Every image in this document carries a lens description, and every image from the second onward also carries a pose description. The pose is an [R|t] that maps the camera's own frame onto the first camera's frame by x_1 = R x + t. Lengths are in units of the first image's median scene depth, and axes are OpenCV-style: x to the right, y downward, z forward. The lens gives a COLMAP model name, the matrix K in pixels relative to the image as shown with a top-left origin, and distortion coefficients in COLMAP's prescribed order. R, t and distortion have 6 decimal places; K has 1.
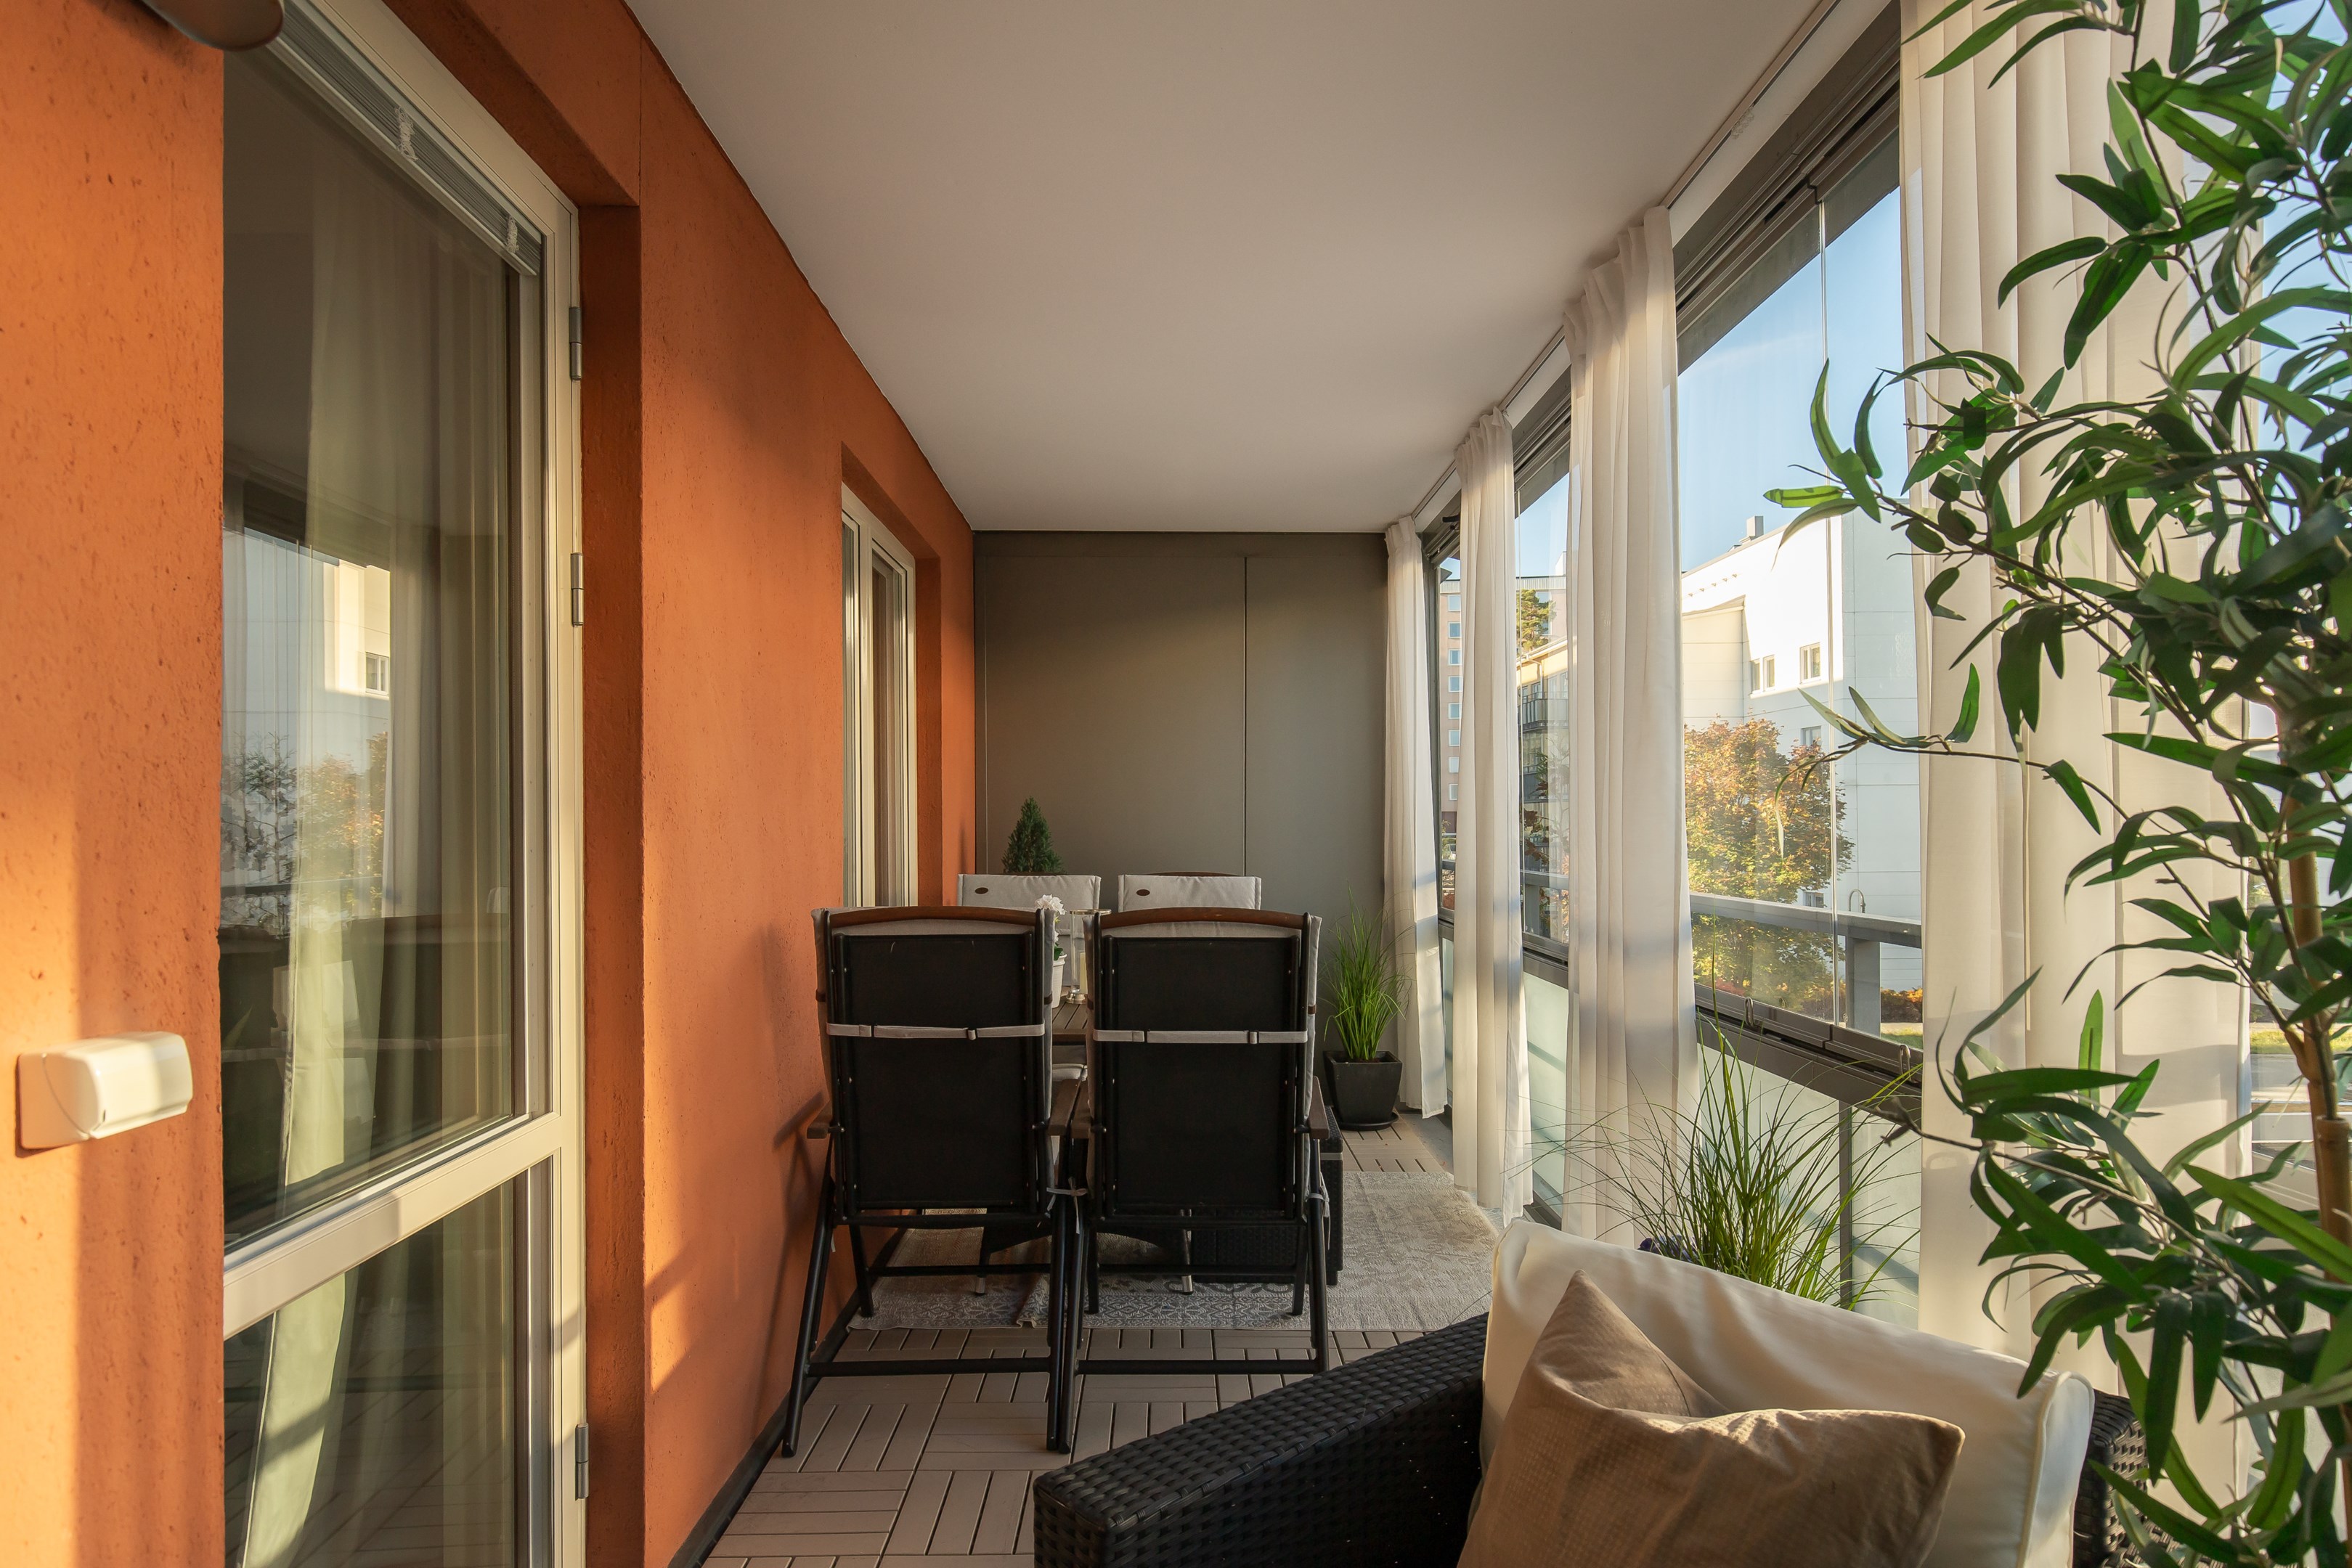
lens RADIAL K [[1343.8, 0, 1159.4], [0, 1343.8, 828.4], [0, 0, 1]] dist [0.005310, -0.001106]
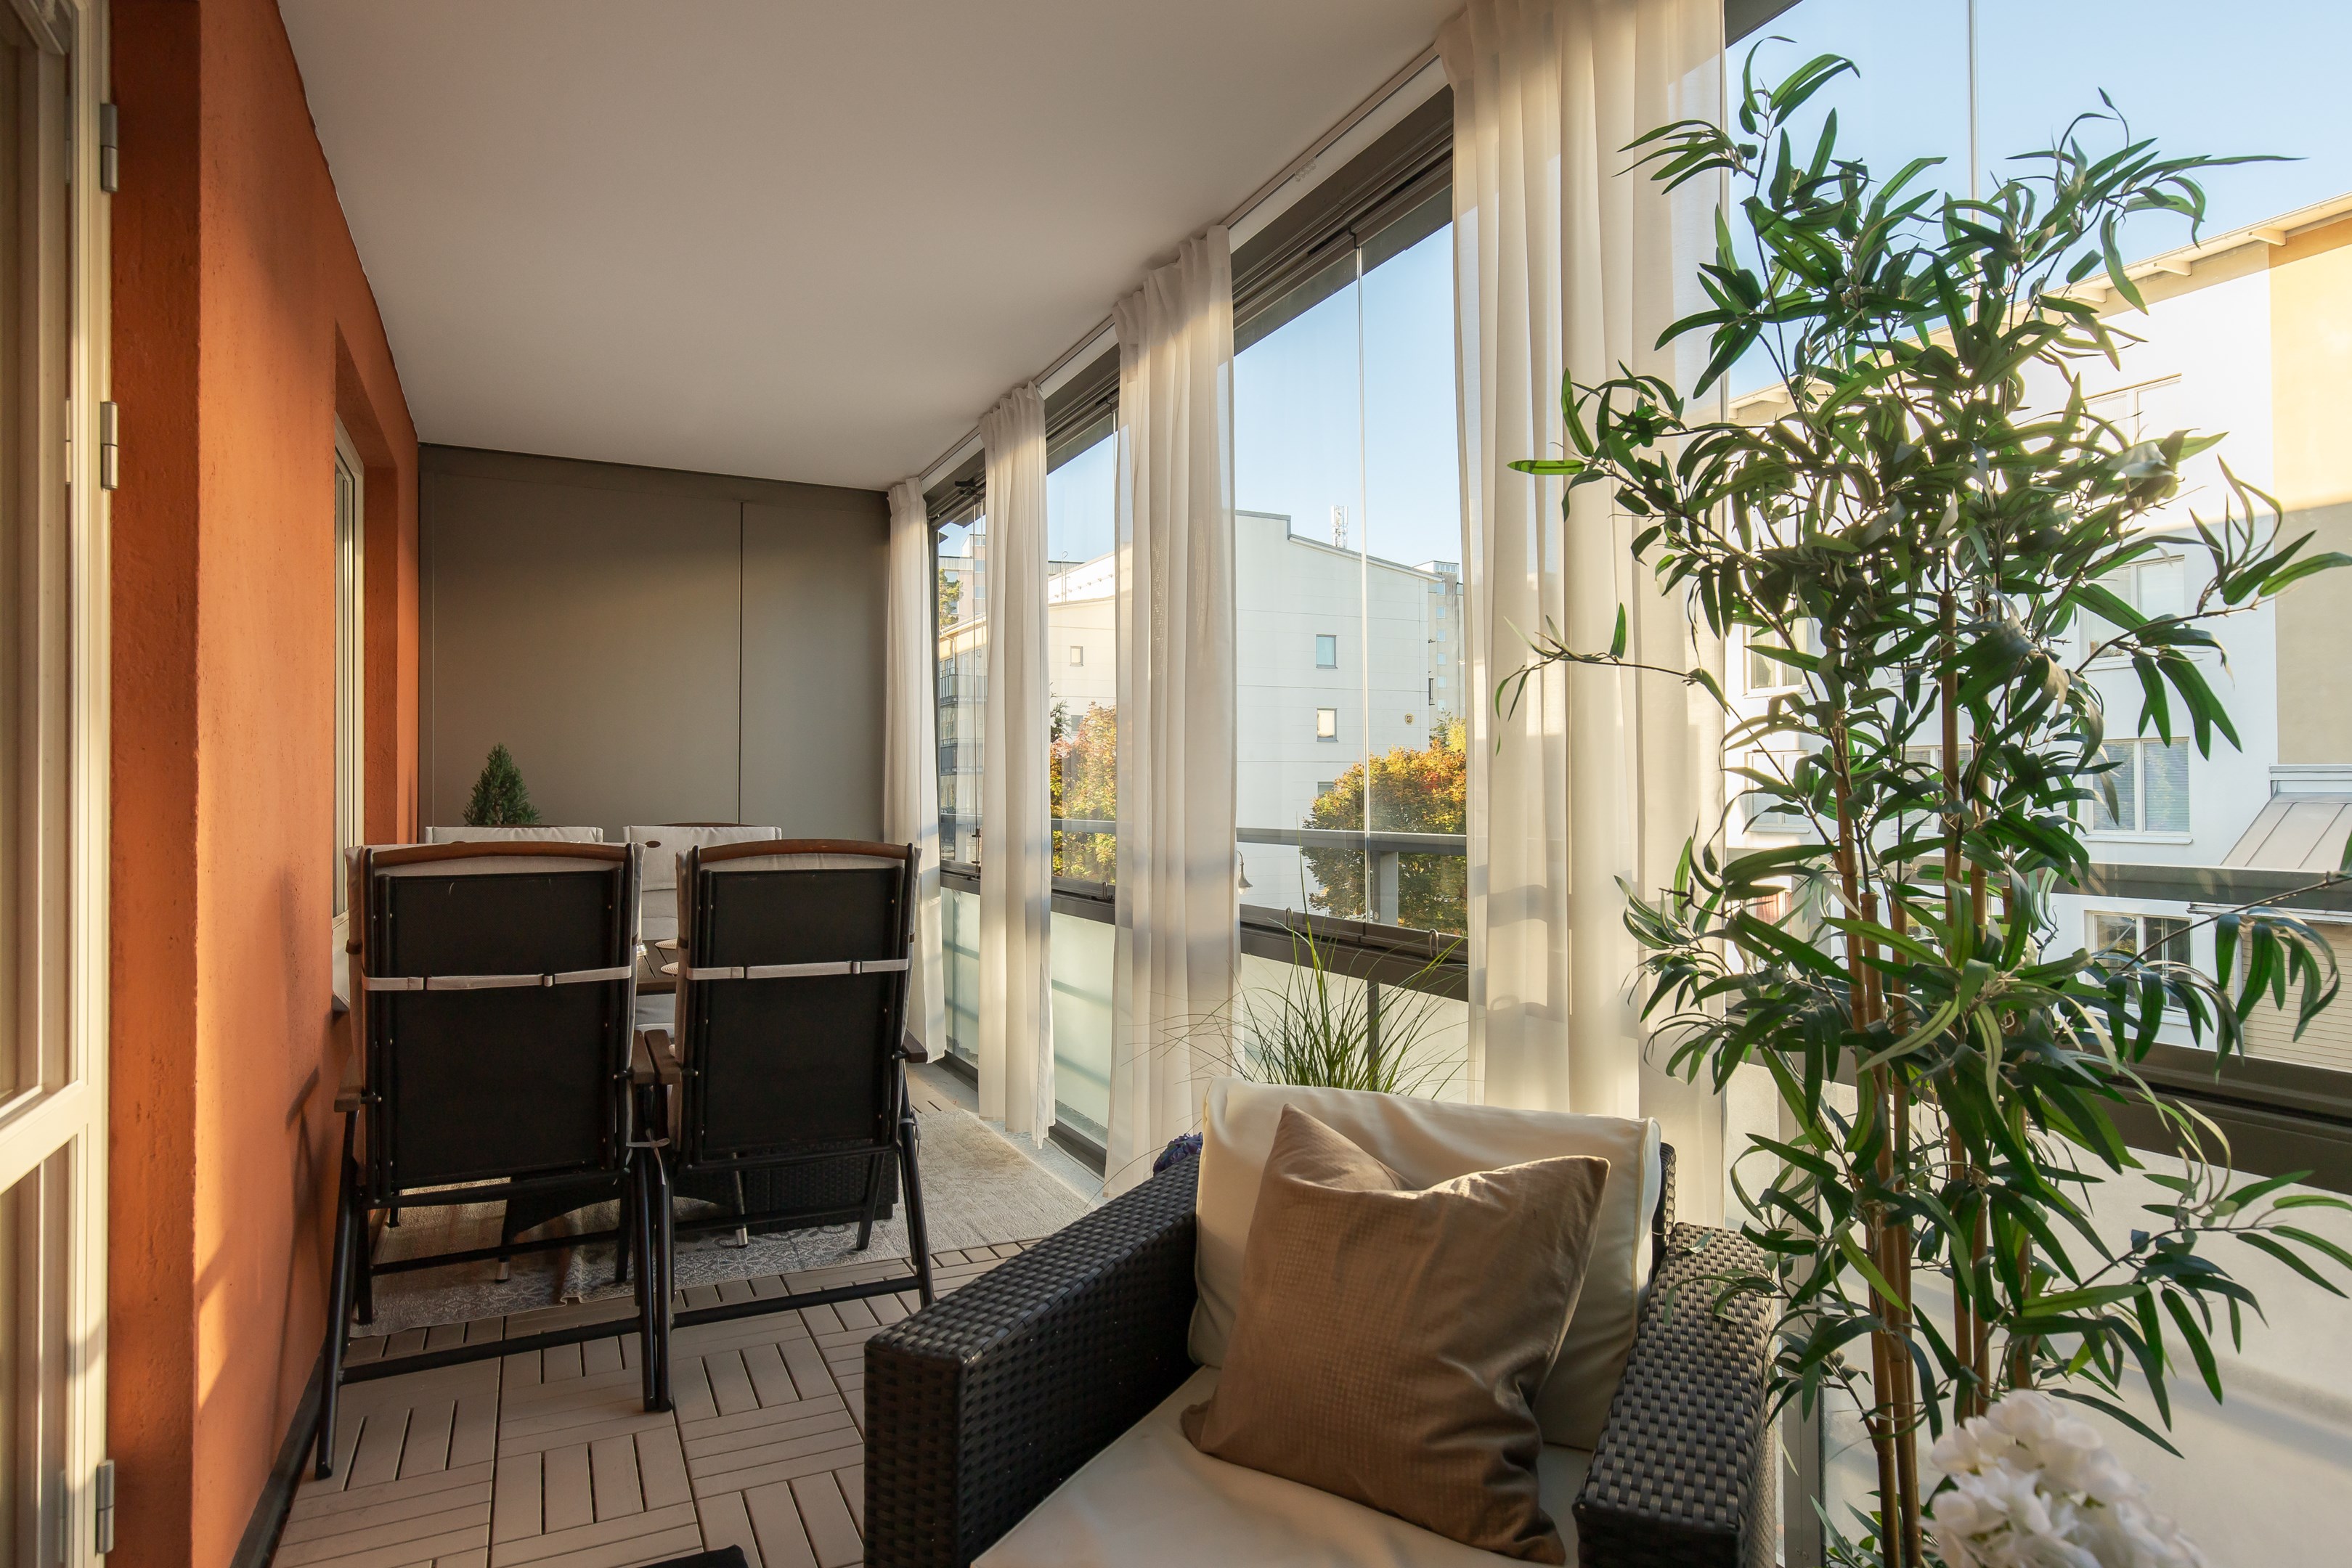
lens RADIAL K [[1340.7, 0, 1175.6], [0, 1340.7, 793.0], [0, 0, 1]] dist [0.005062, -0.001651]
pose [[0.902535, 0.002820, 0.430608, -0.149524], [-0.000073, 0.999980, -0.006395, 0.030604], [-0.430617, 0.005740, 0.902516, -0.018163]]
